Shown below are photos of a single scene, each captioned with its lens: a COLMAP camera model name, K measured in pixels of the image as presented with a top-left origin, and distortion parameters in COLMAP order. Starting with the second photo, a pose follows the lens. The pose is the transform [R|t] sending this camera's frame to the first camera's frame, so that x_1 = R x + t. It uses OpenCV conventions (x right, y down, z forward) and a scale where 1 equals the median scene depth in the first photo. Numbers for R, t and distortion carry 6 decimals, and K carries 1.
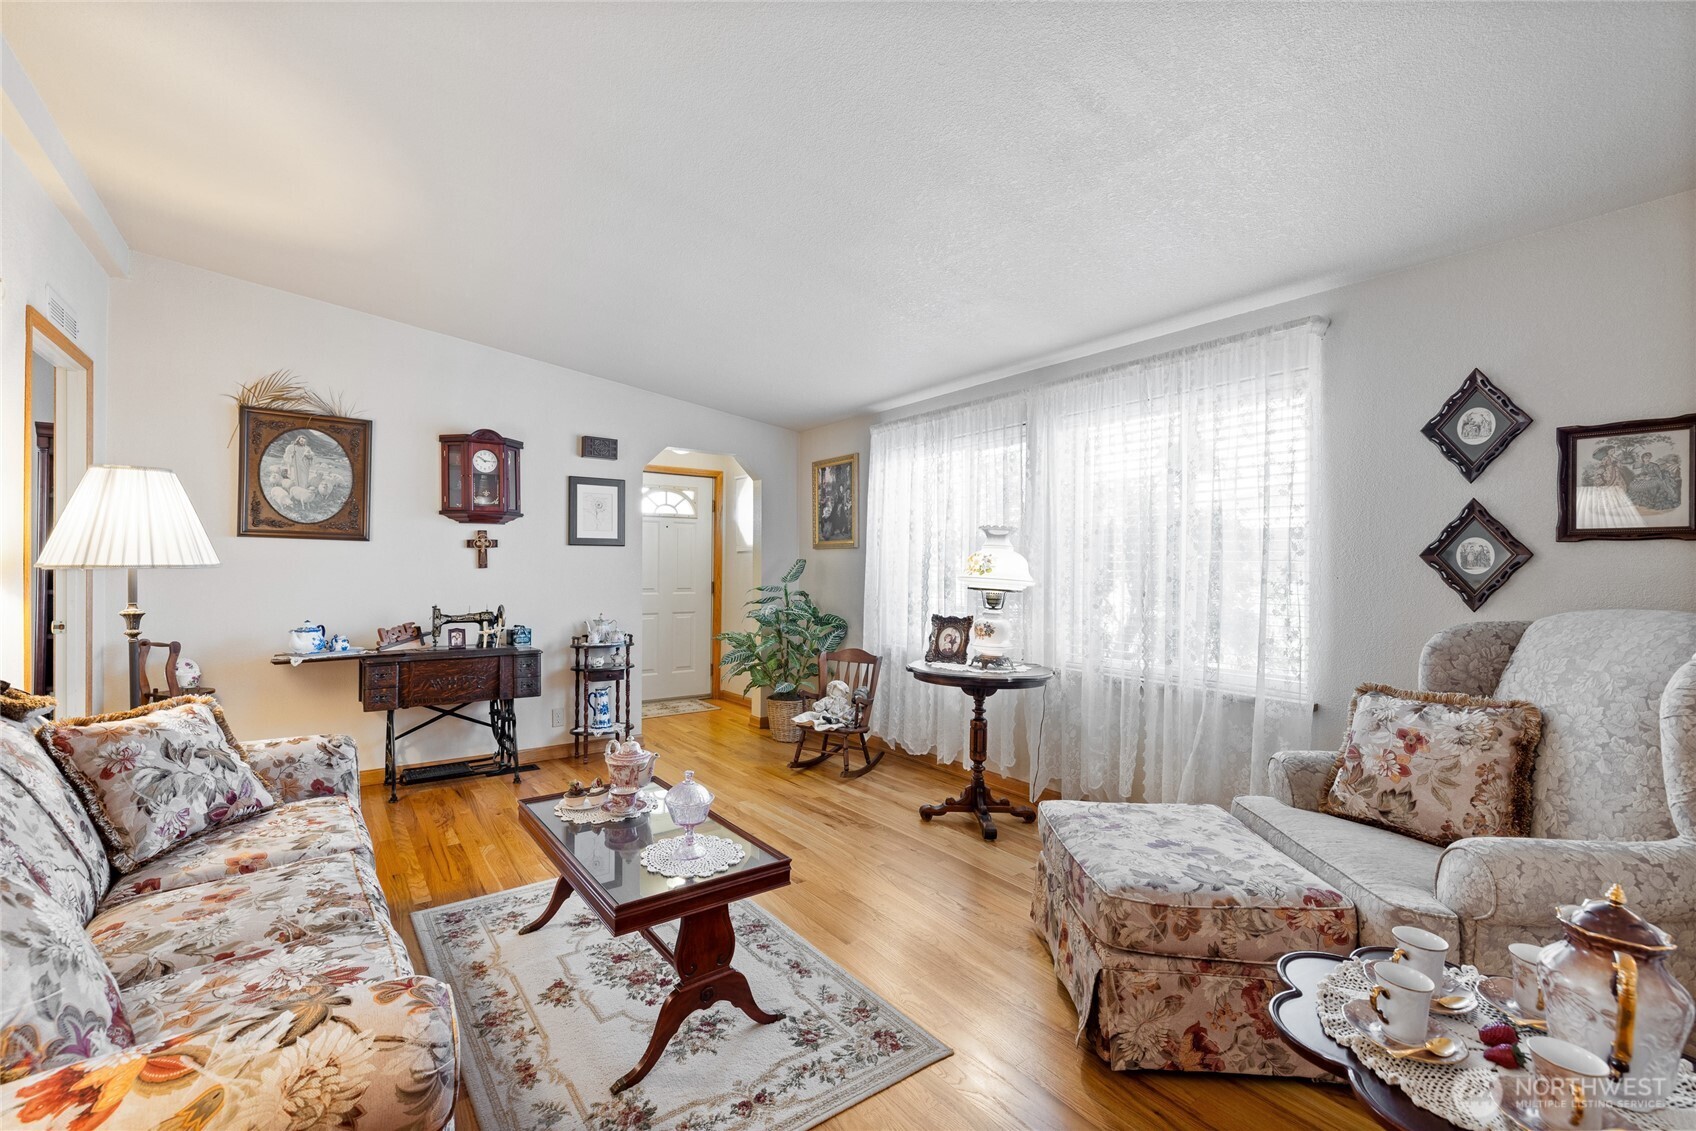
lens RADIAL K [[716.6, 0, 813.4], [0, 716.6, 563.5], [0, 0, 1]] dist [0.000019, 0.000525]
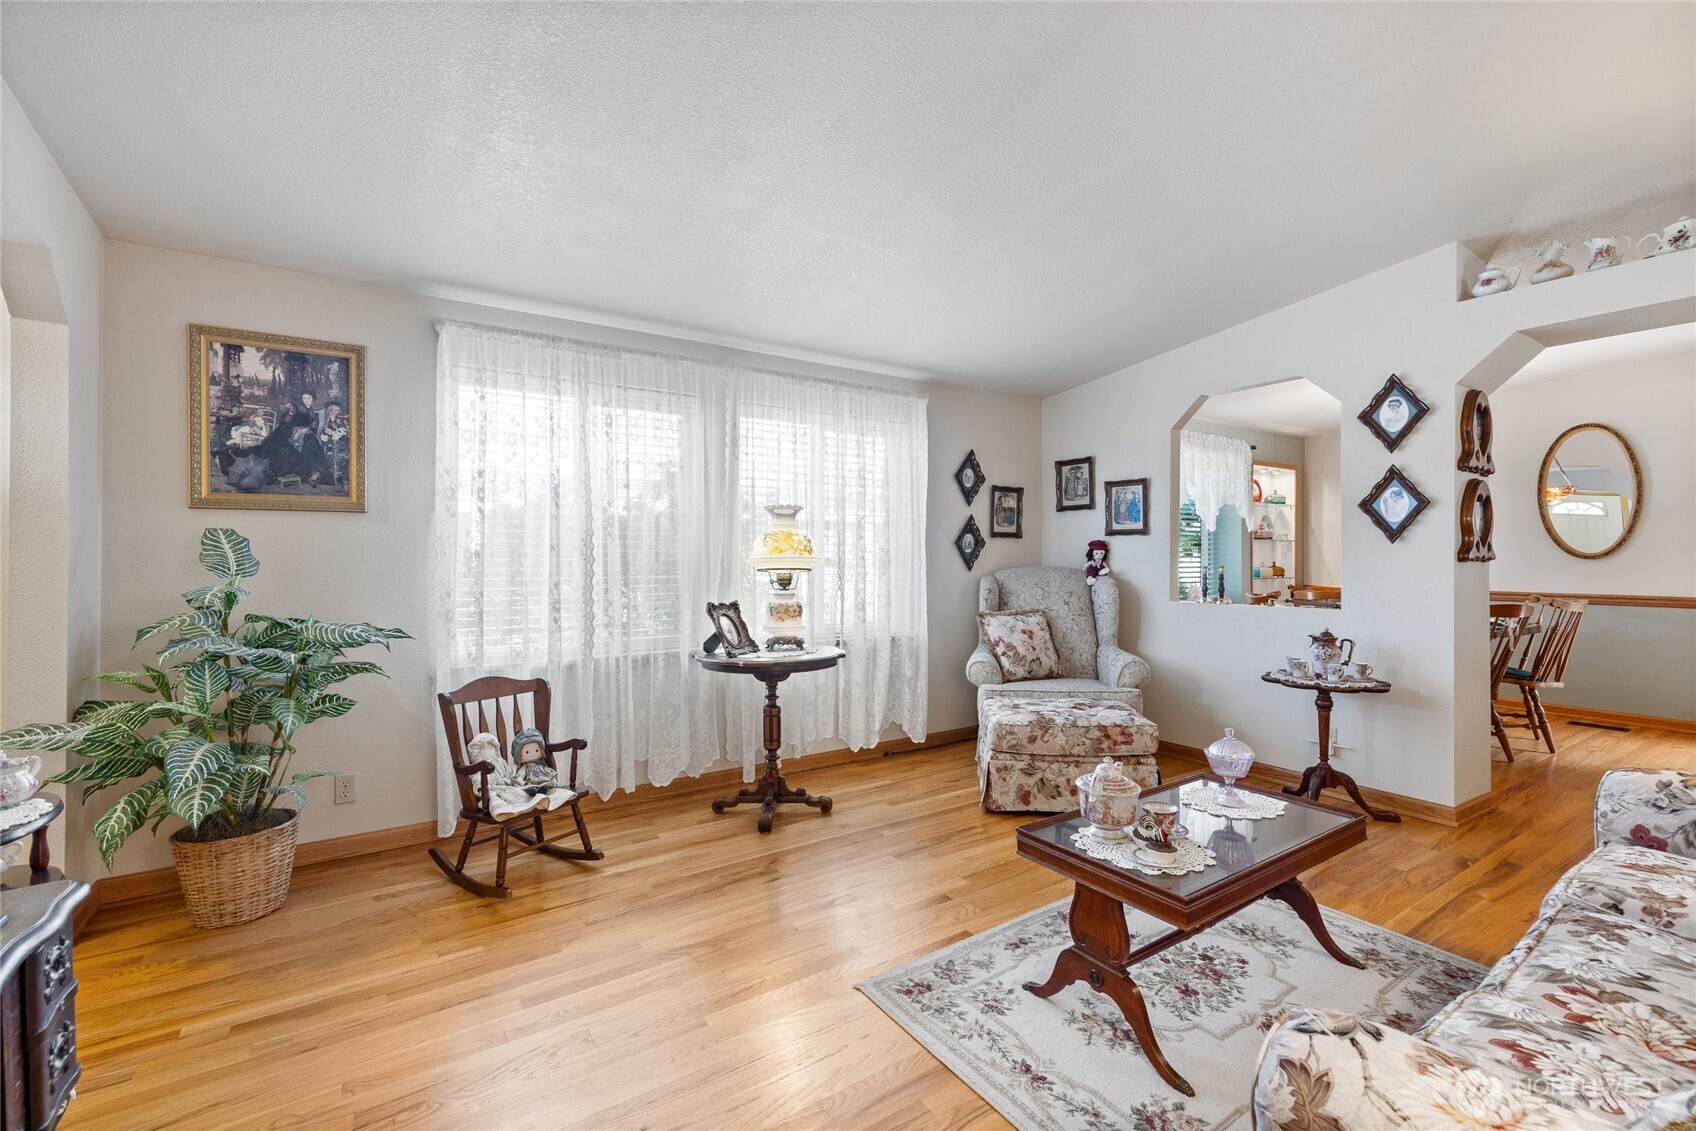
lens RADIAL K [[716.6, 0, 841.3], [0, 716.6, 555.2], [0, 0, 1]] dist [0.000019, 0.000525]
pose [[0.032457, -0.002473, 0.999470, -0.613756], [-0.005044, 0.999984, 0.002638, 0.010840], [-0.999460, -0.005127, 0.032444, 0.741432]]
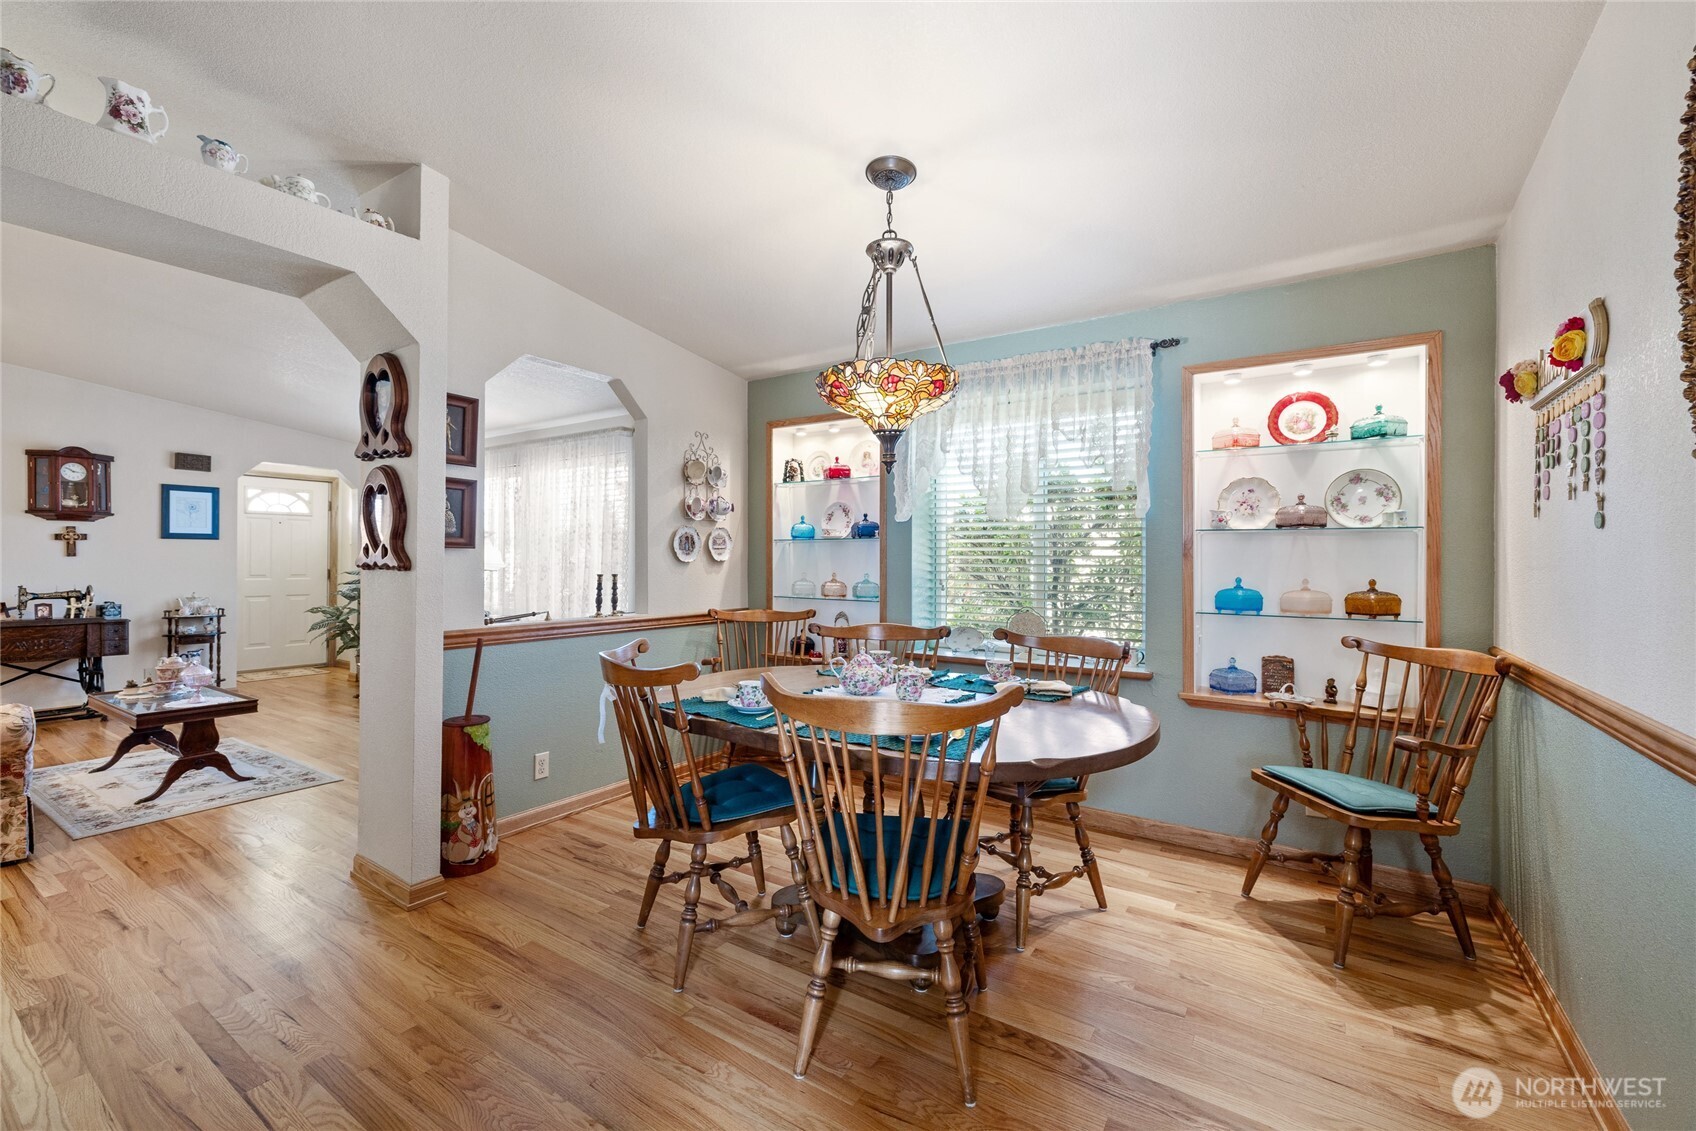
lens RADIAL K [[716.6, 0, 830.2], [0, 716.6, 558.6], [0, 0, 1]] dist [0.000019, 0.000525]
pose [[0.935135, 0.002109, 0.354286, 0.352663], [-0.003783, 0.999985, 0.004033, 0.000154], [-0.354272, -0.005112, 0.935128, -0.676371]]
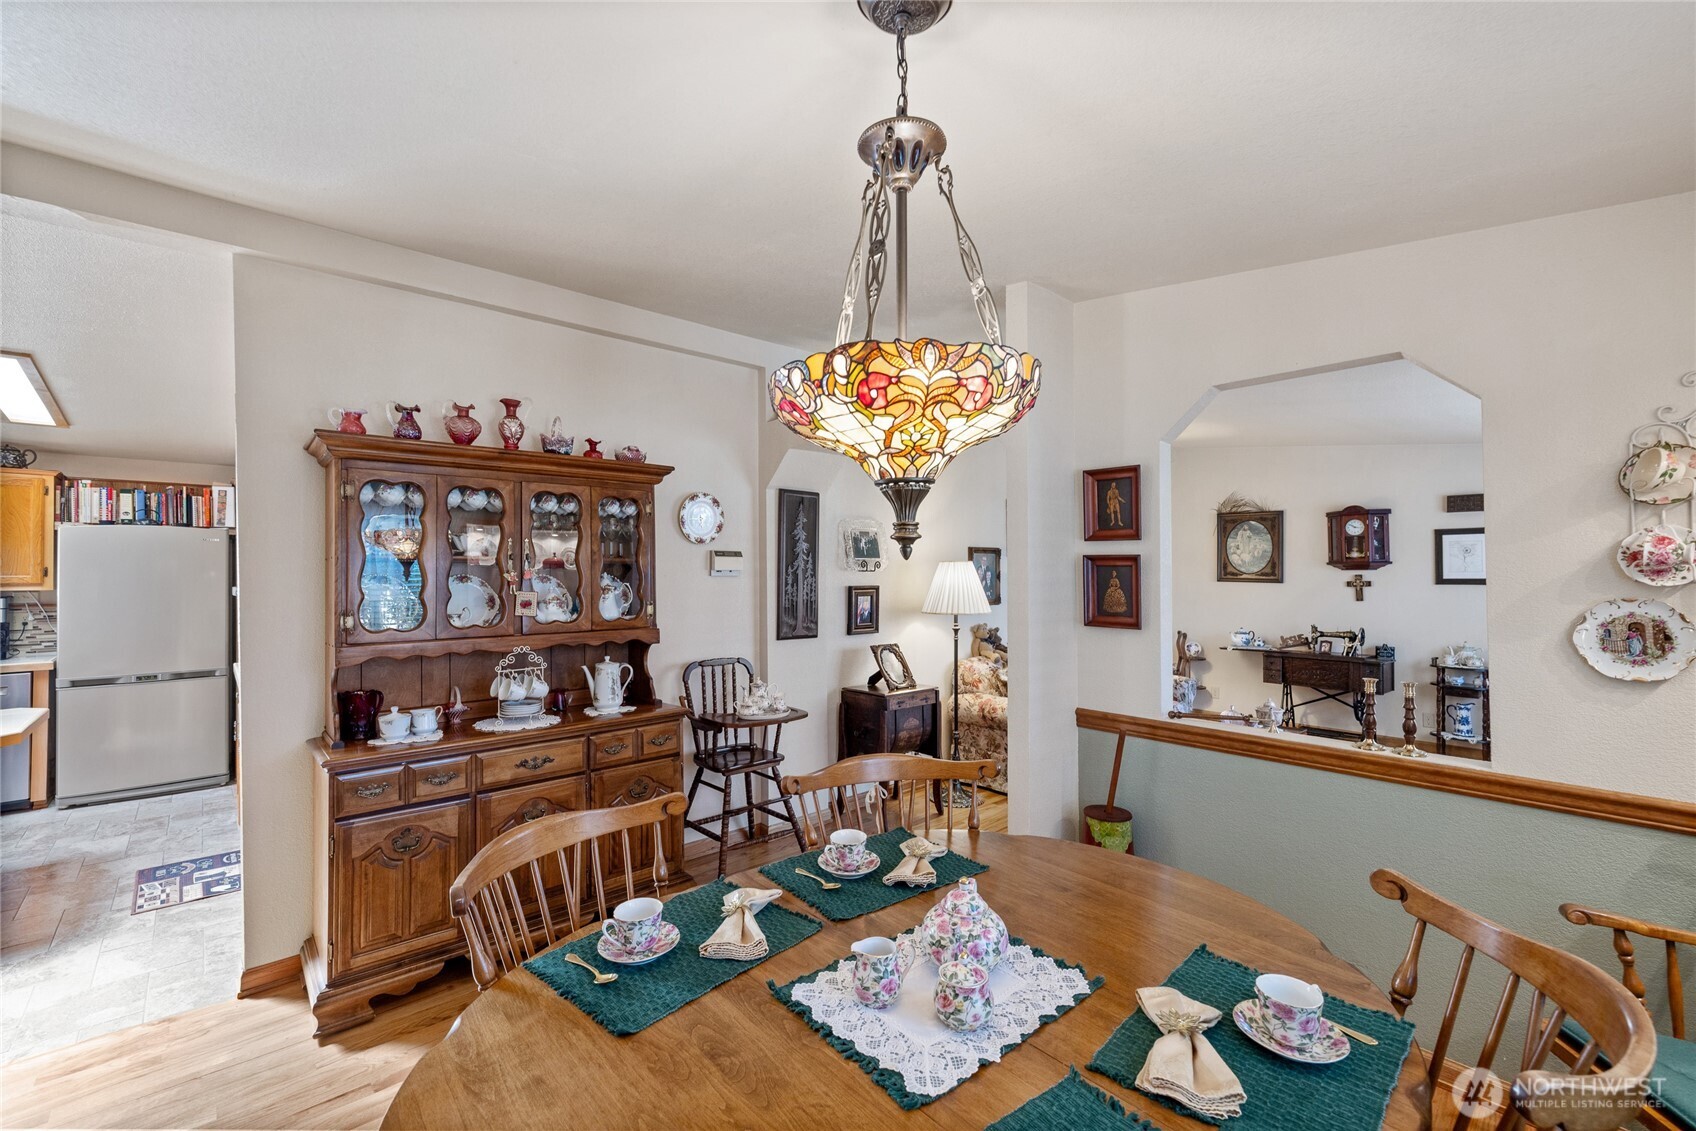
lens RADIAL K [[716.6, 0, 821.4], [0, 716.6, 564.0], [0, 0, 1]] dist [0.000019, 0.000525]
pose [[0.089971, -0.013651, -0.995851, 0.912769], [0.009523, 0.999872, -0.012846, -0.062461], [0.995899, -0.008328, 0.090090, -0.208985]]
